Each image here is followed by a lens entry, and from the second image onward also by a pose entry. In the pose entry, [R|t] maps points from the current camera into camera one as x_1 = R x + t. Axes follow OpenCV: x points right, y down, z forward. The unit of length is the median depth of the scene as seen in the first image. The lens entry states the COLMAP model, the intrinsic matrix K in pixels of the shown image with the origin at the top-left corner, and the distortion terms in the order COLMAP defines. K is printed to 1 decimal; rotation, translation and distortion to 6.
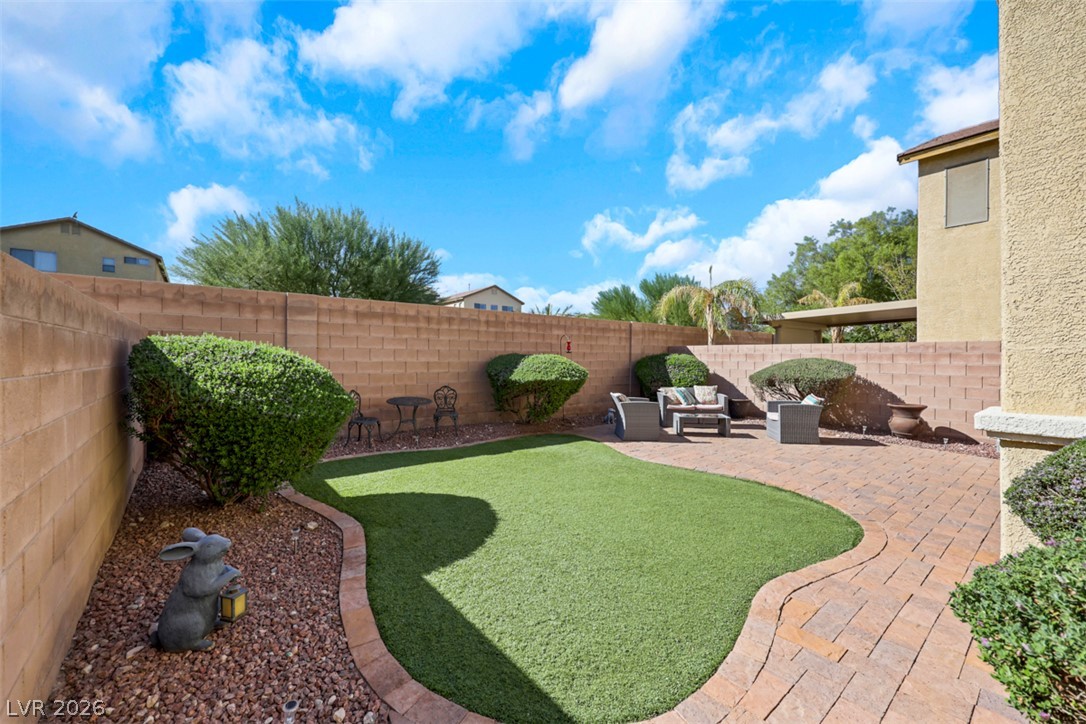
lens RADIAL K [[441.6, 0, 543.0], [0, 441.6, 362.0], [0, 0, 1]] dist [-0.000286, 0.000117]
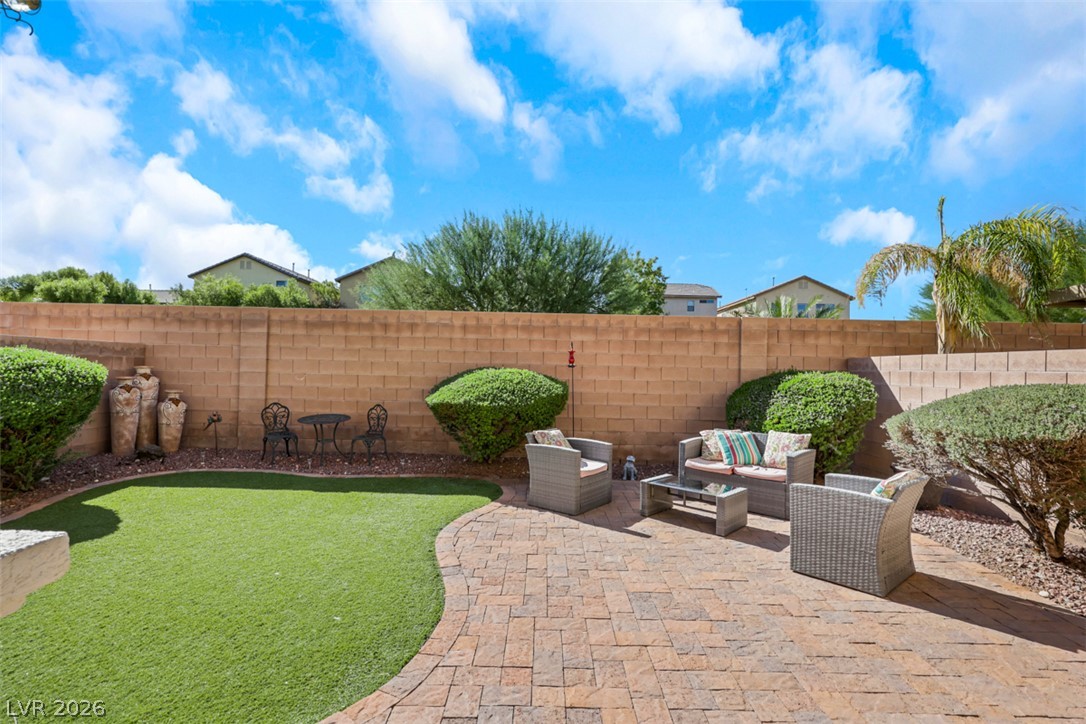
lens RADIAL K [[530.7, 0, 543.0], [0, 530.7, 362.0], [0, 0, 1]] dist [-0.001878, -0.000192]
pose [[0.773488, 0.000818, -0.633811, 0.643207], [-0.022932, 0.999381, -0.026696, -0.006812], [0.633396, 0.035184, 0.773027, 0.399966]]
